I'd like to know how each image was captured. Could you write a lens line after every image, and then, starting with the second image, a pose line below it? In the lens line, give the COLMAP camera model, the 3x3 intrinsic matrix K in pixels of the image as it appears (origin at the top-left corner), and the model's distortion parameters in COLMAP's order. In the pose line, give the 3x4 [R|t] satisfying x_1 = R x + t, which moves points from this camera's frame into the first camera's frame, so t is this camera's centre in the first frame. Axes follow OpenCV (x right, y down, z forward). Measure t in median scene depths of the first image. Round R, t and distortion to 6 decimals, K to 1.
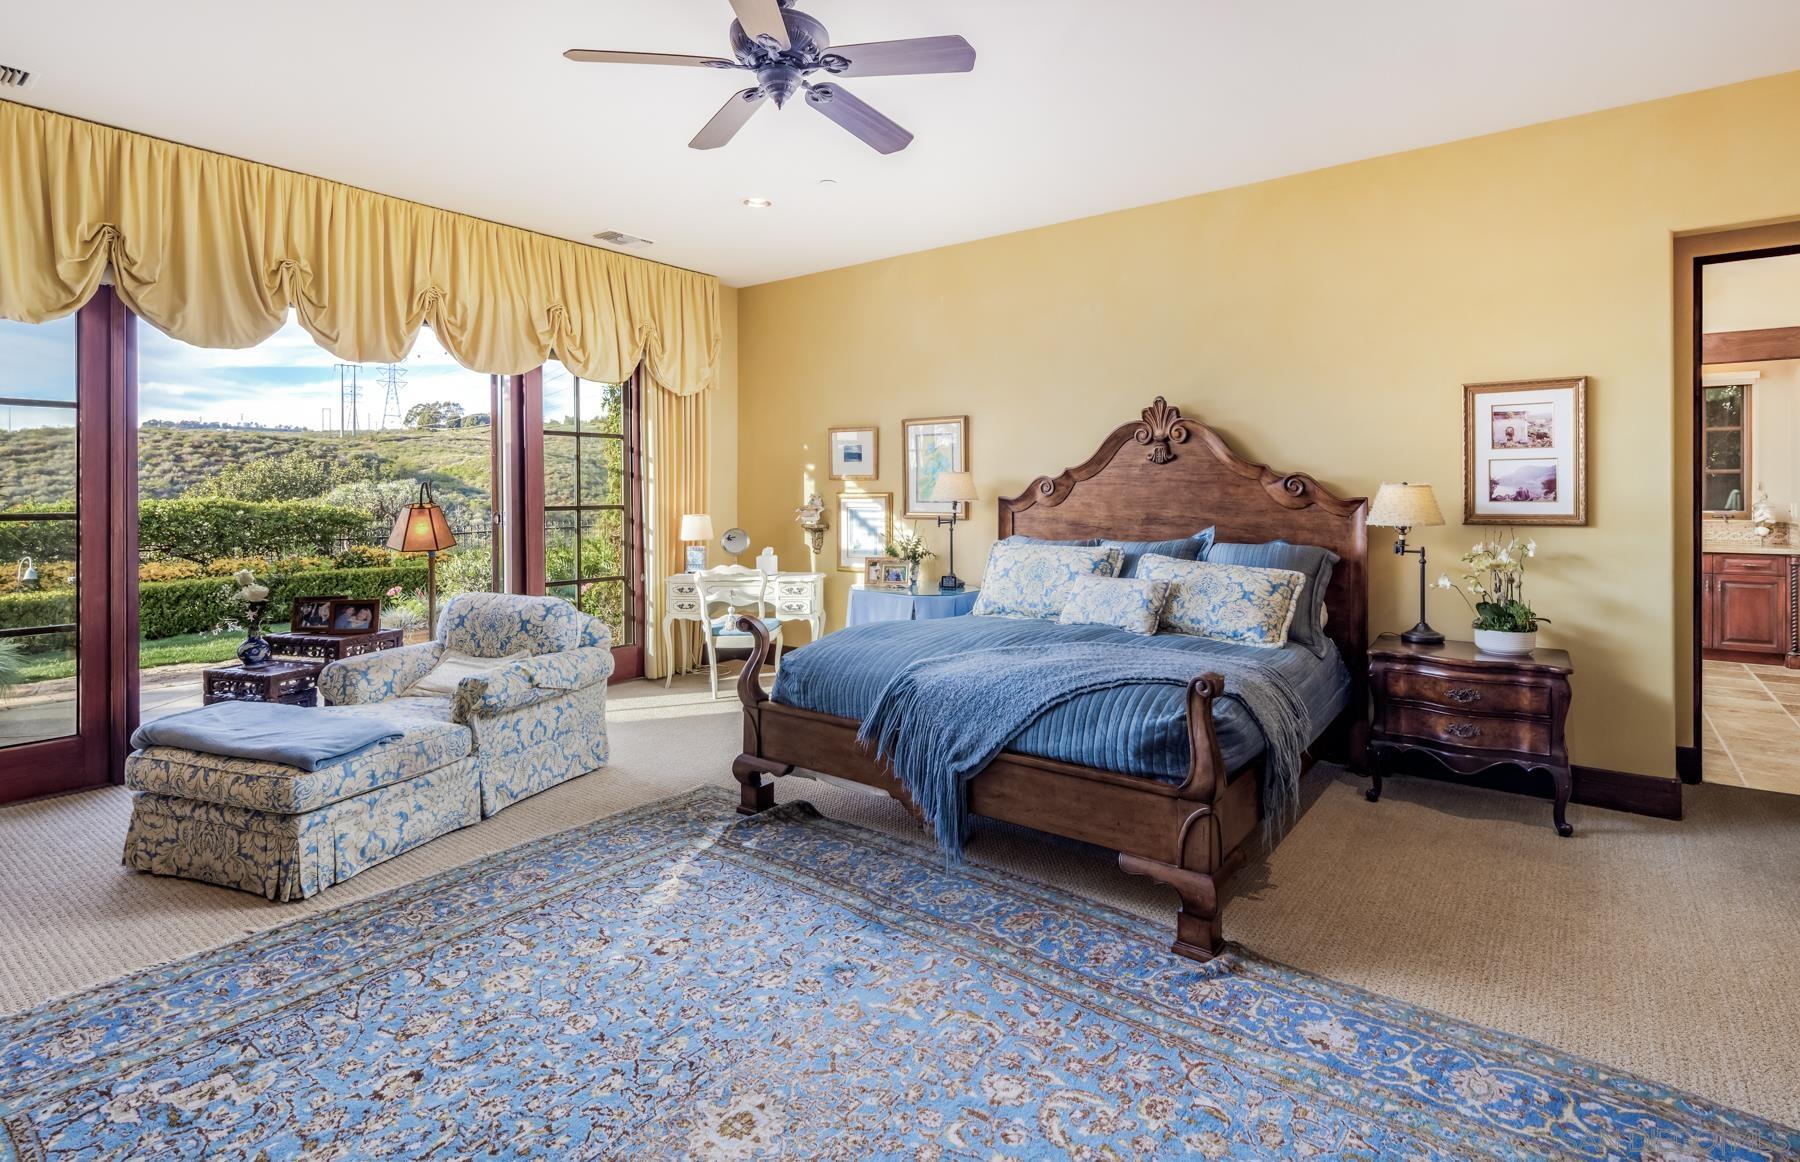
lens RADIAL K [[876.3, 0, 901.5], [0, 876.3, 499.6], [0, 0, 1]] dist [0.000973, -0.001240]
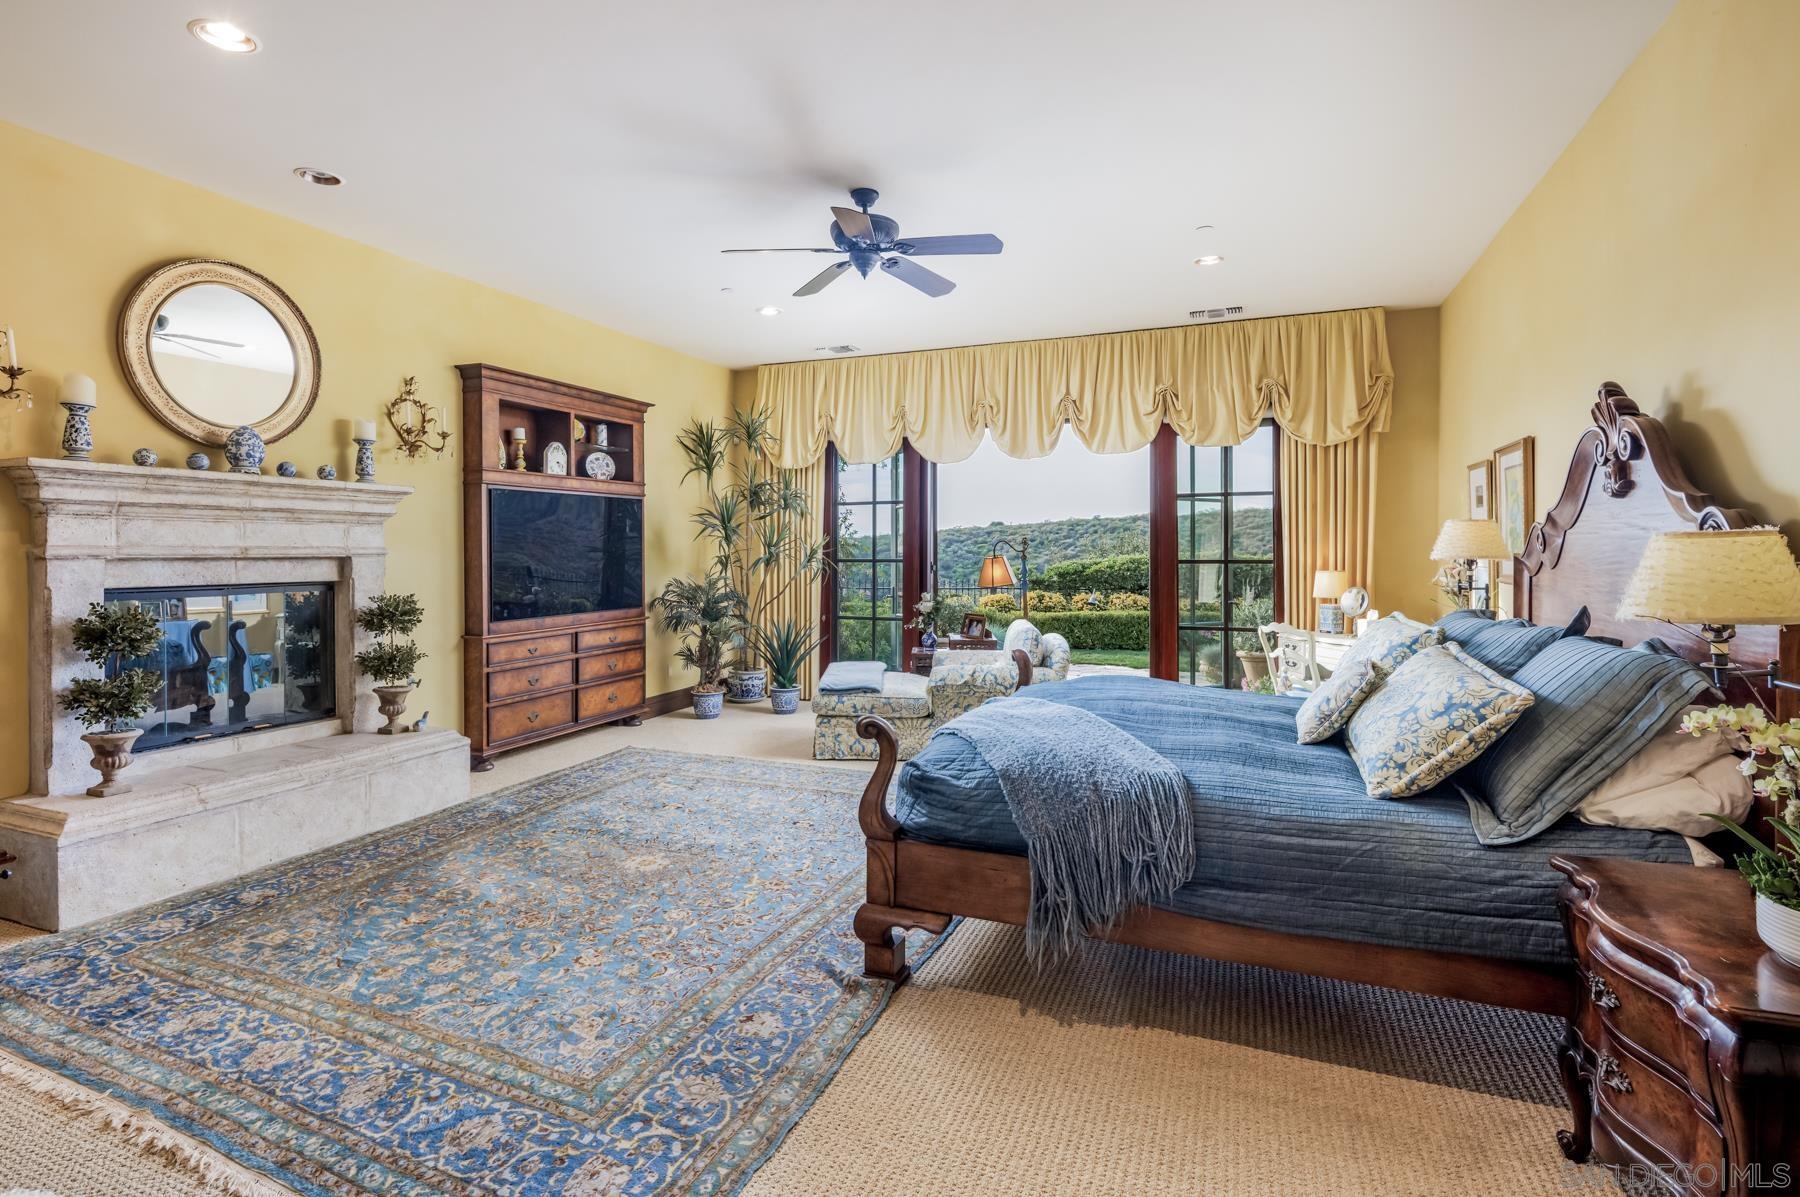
lens RADIAL K [[888.3, 0, 899.3], [0, 888.3, 560.2], [0, 0, 1]] dist [0.001994, 0.000319]
pose [[0.265323, 0.012104, -0.964084, 1.552535], [-0.005468, 0.999924, 0.011049, -0.006236], [0.964144, 0.002340, 0.265369, 0.818023]]
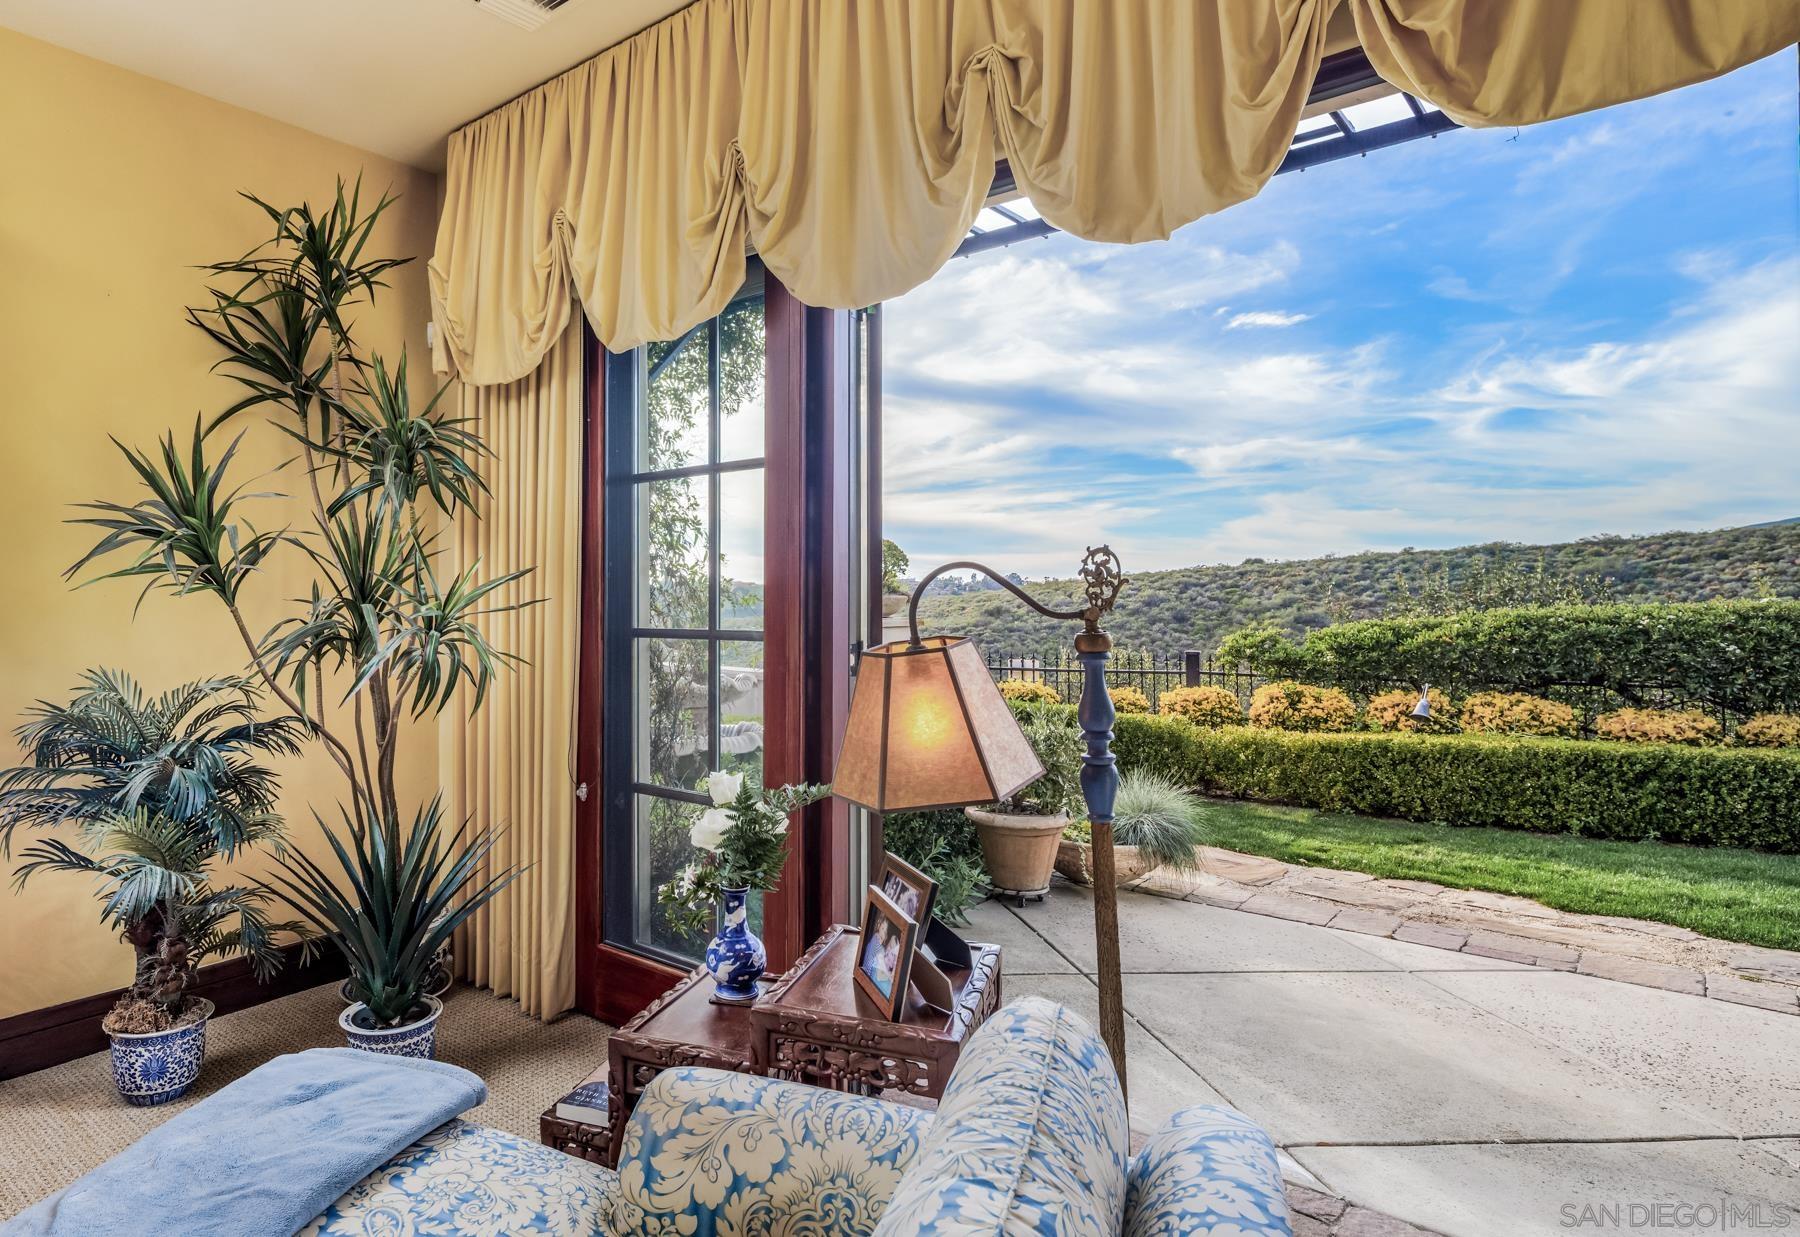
lens RADIAL K [[1044.9, 0, 722.8], [0, 1044.9, 588.4], [0, 0, 1]] dist [-0.002993, -0.001032]
pose [[-0.093681, -0.007794, -0.995572, -0.328126], [-0.001462, 0.999969, -0.007691, -0.016595], [0.995601, 0.000736, -0.093690, 1.751929]]
